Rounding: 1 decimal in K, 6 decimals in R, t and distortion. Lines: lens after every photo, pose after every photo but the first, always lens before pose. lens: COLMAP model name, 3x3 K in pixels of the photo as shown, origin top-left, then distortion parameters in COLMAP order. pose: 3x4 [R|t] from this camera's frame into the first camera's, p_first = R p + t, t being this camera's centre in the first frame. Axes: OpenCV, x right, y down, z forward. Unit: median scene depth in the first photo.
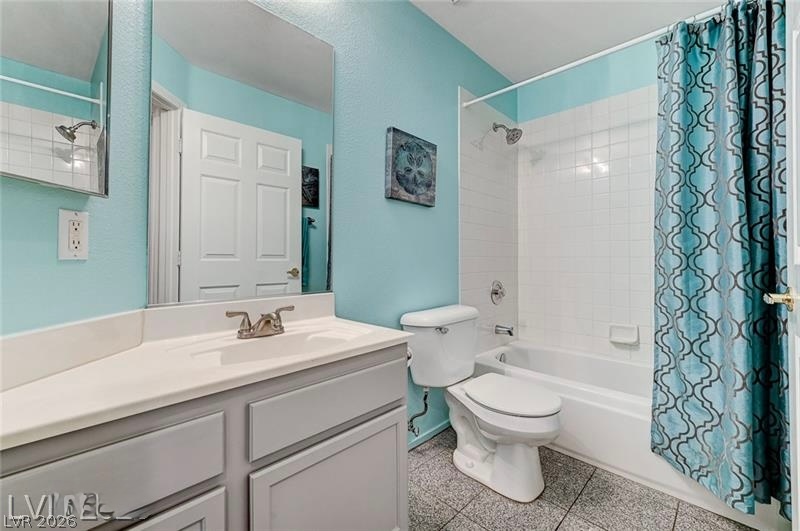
lens RADIAL K [[330.5, 0, 401.6], [0, 330.5, 266.0], [0, 0, 1]] dist [0.000384, 0.000207]
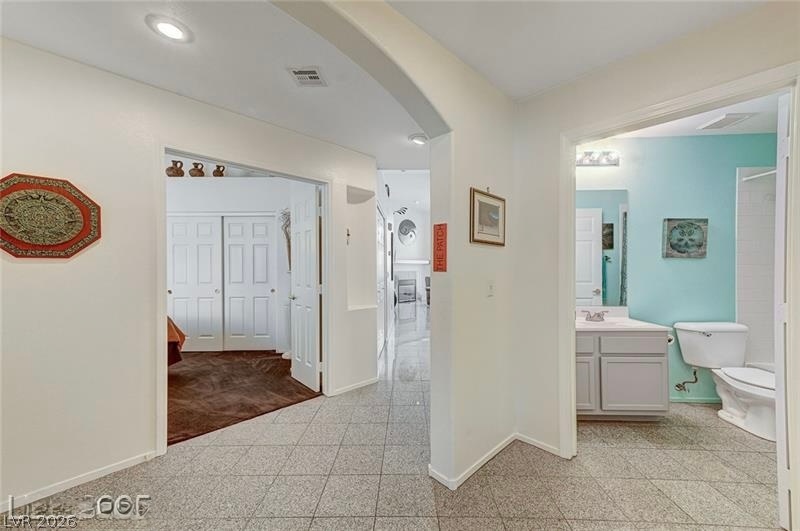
lens RADIAL K [[315.8, 0, 400.0], [0, 315.8, 265.5], [0, 0, 1]] dist [0.023395, 0.000184]
pose [[0.689080, -0.006867, -0.724653, 0.229883], [-0.009797, 0.999775, -0.018789, -0.110022], [0.724619, 0.020046, 0.688858, -1.240026]]
